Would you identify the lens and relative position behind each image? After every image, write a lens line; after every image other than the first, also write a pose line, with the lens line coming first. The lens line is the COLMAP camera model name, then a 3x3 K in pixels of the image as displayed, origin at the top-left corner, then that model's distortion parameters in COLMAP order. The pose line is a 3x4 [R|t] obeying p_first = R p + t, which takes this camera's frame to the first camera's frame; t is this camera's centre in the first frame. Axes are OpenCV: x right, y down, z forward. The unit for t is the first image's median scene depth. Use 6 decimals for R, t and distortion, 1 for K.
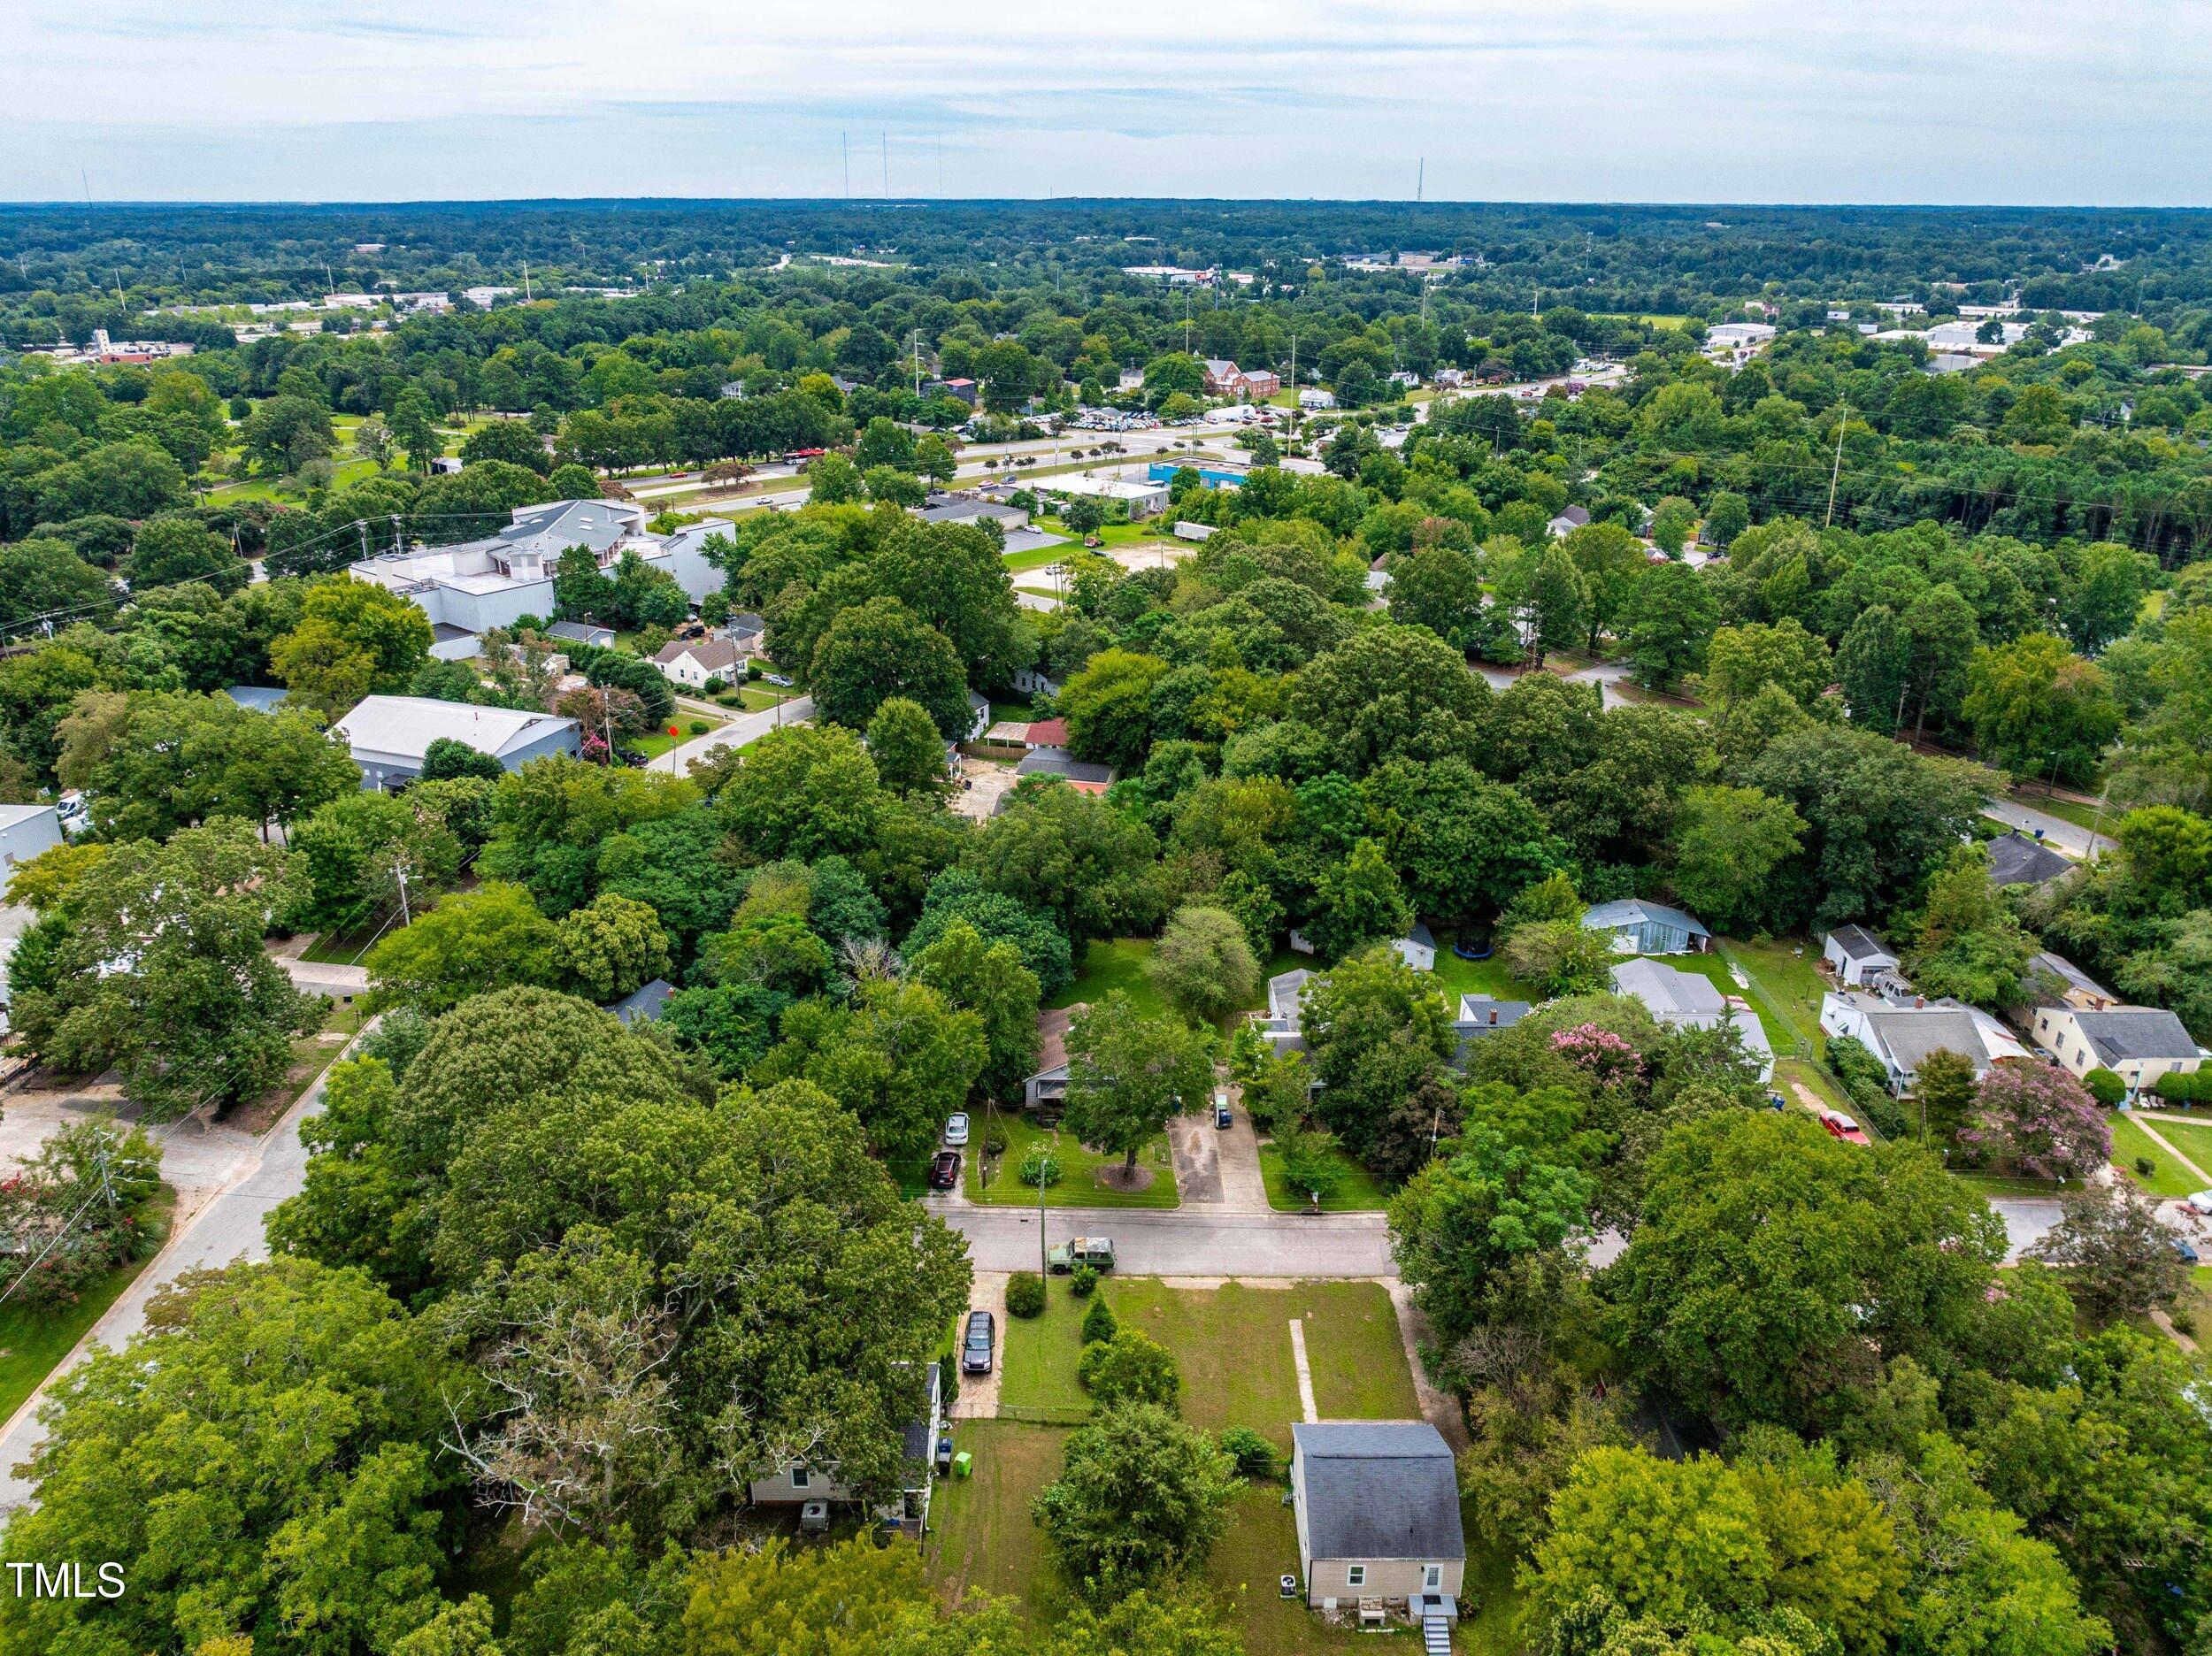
lens RADIAL K [[1557.1, 0, 1109.2], [0, 1557.1, 828.6], [0, 0, 1]] dist [-0.025860, 0.011976]
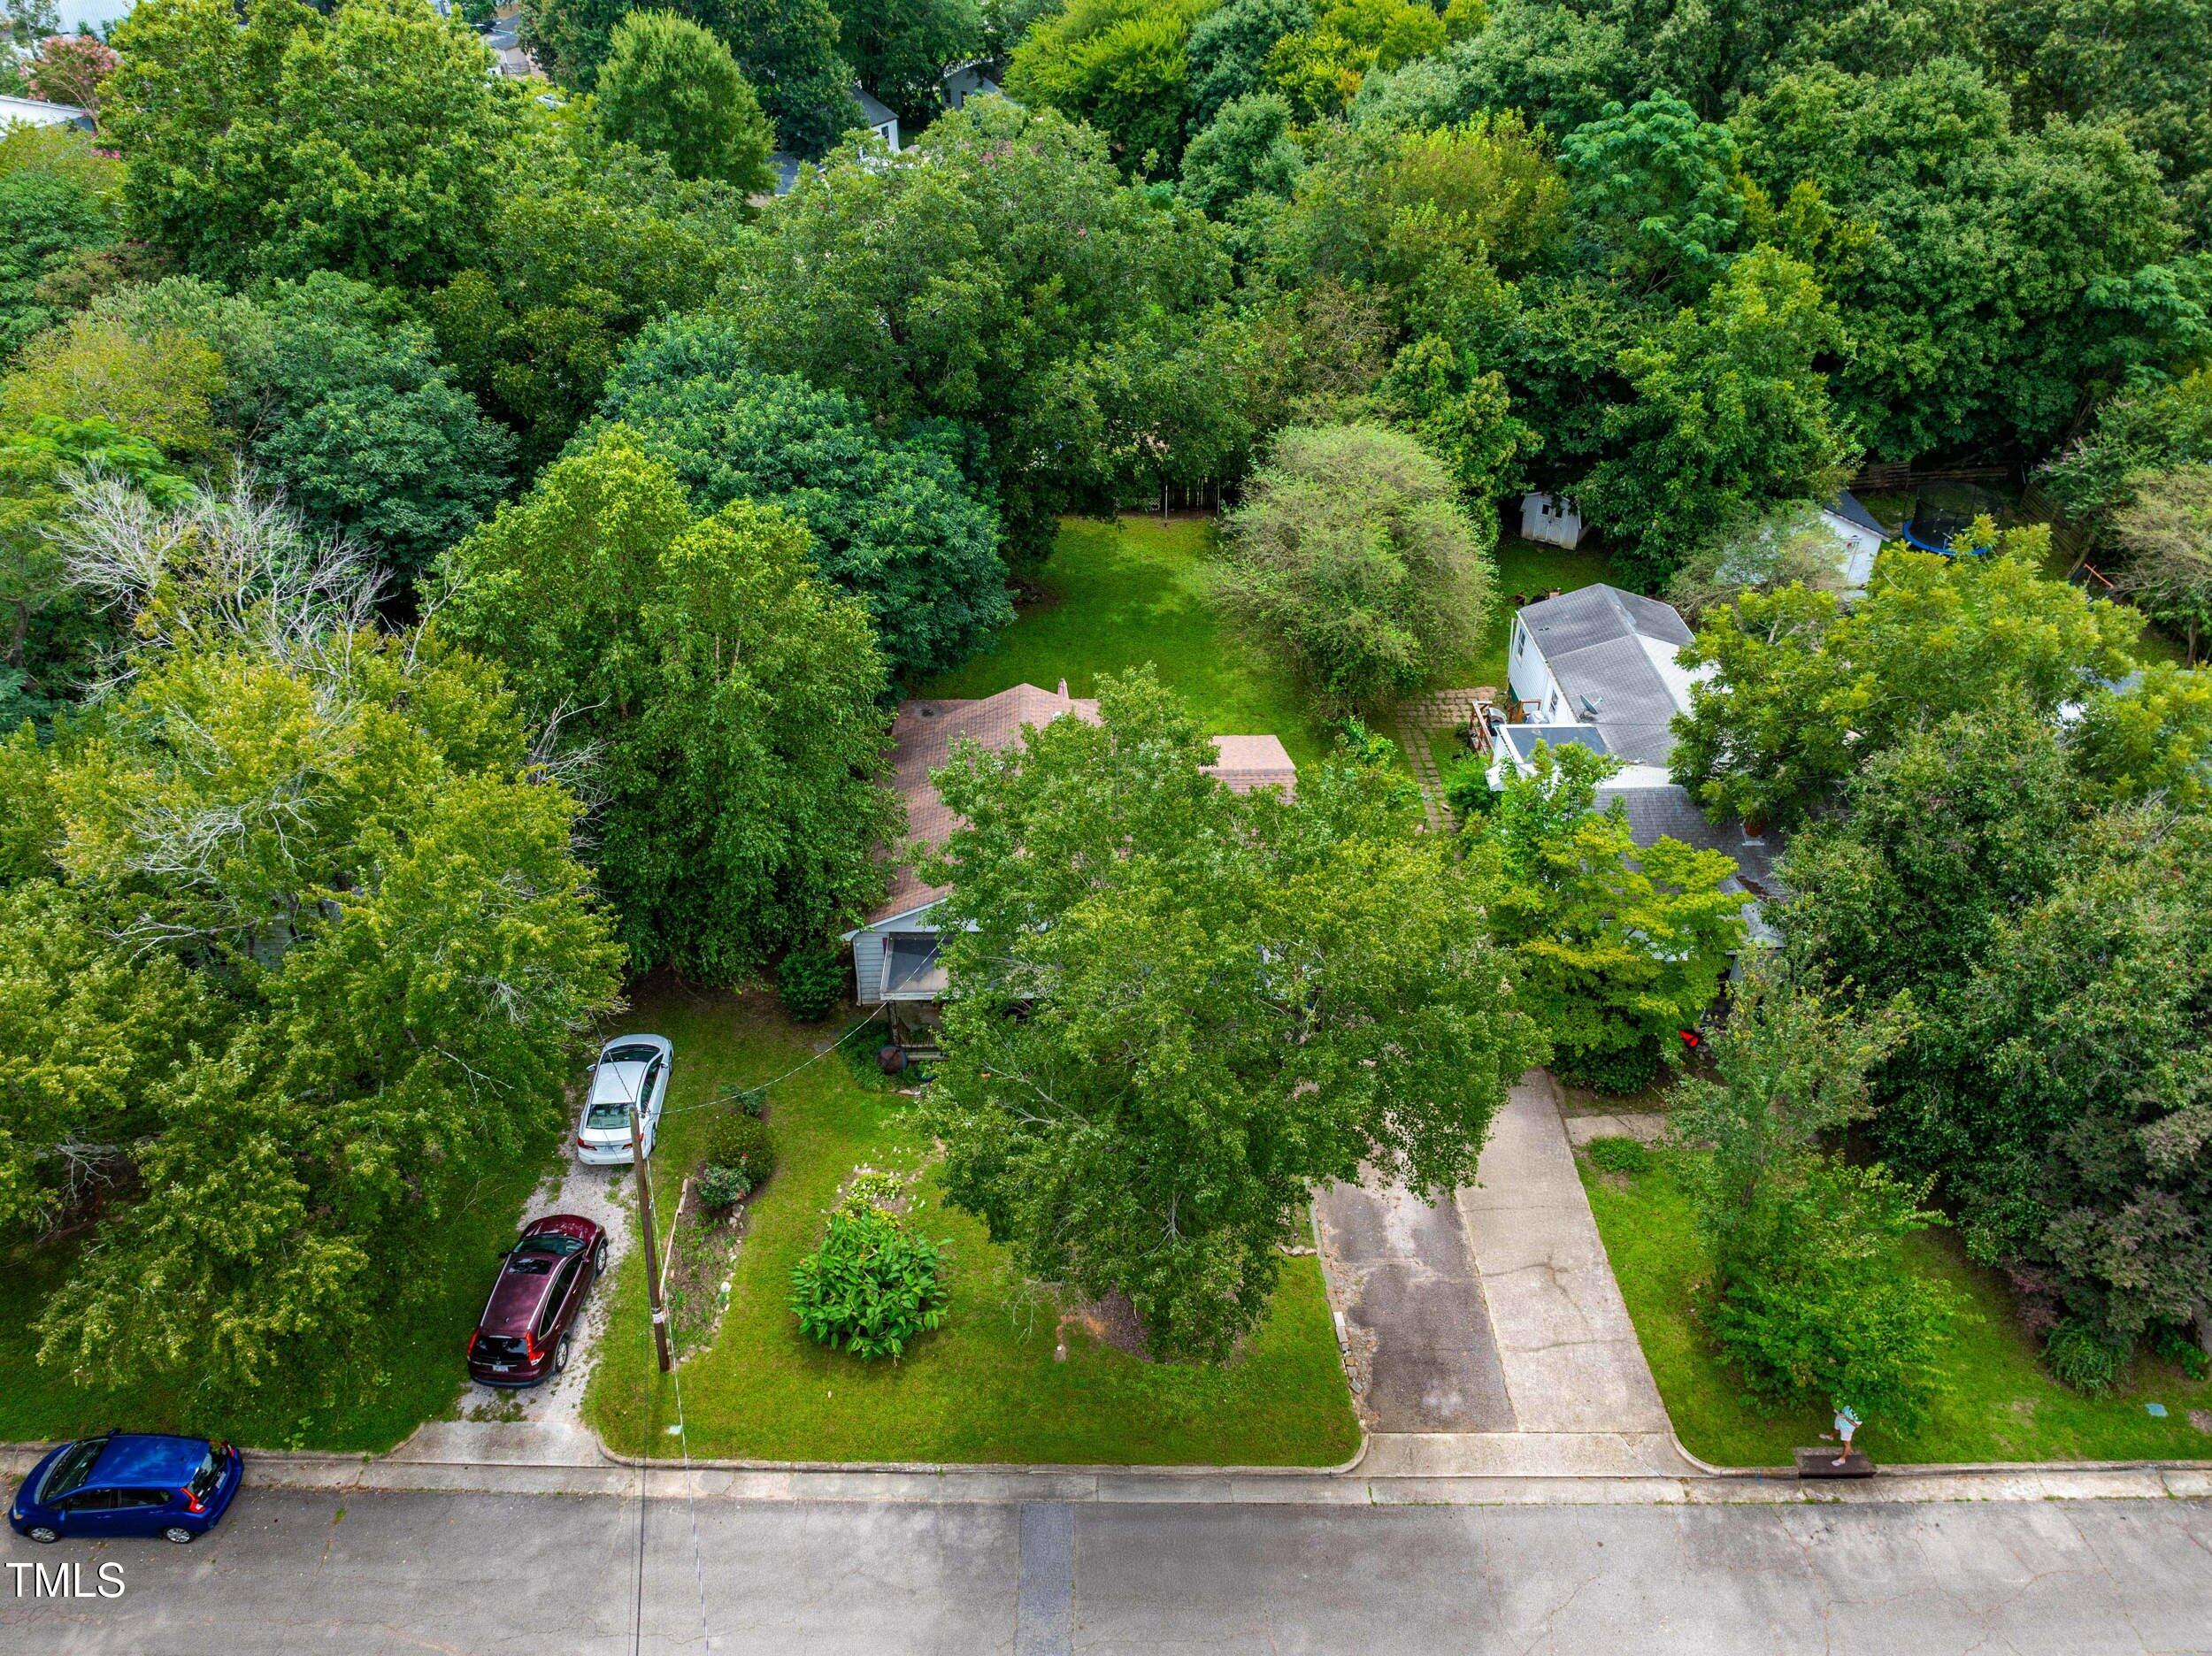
lens RADIAL K [[1538.8, 0, 1095.9], [0, 1538.8, 820.7], [0, 0, 1]] dist [-0.039035, 0.035847]
pose [[0.999920, -0.004560, -0.011815, 0.001630], [0.007275, 0.970446, 0.241208, 0.052266], [0.010366, -0.241275, 0.970401, 0.591486]]
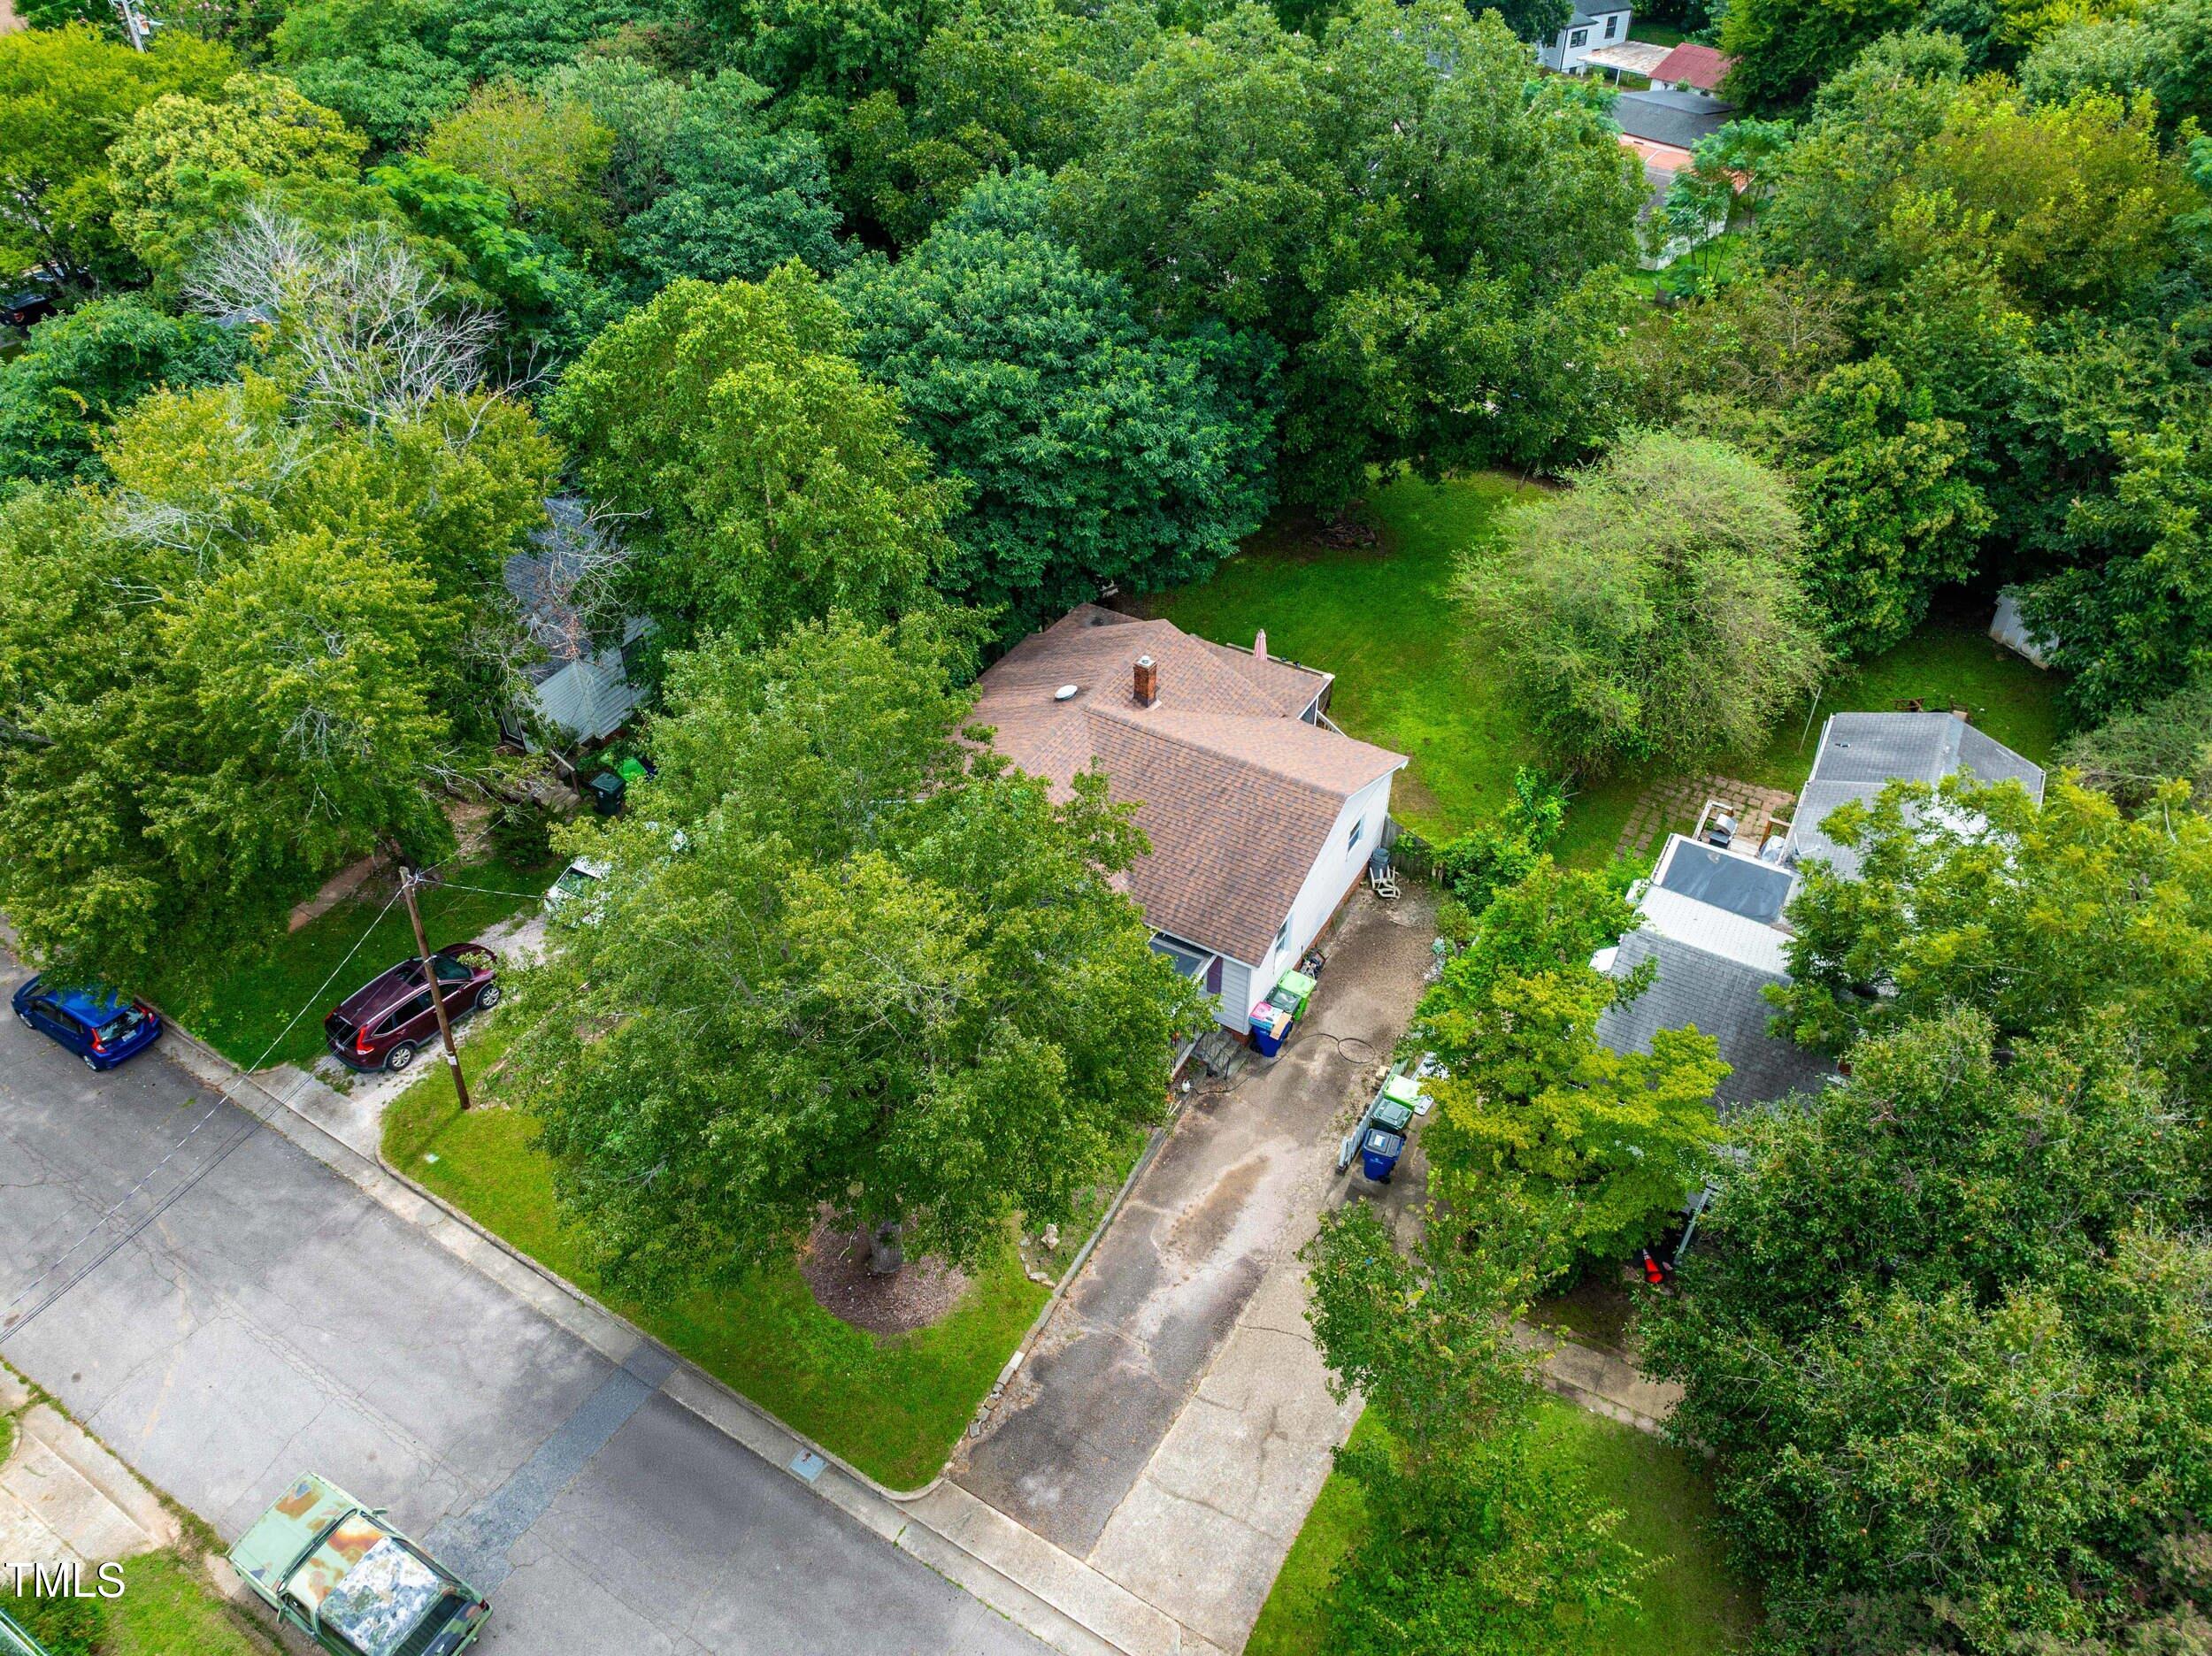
lens RADIAL K [[1550.1, 0, 1109.9], [0, 1550.1, 814.8], [0, 0, 1]] dist [-0.028881, 0.009380]
pose [[0.850846, 0.330095, -0.408776, 0.108886], [-0.190730, 0.918981, 0.345102, 0.034501], [0.489574, -0.215663, 0.844871, 0.638380]]
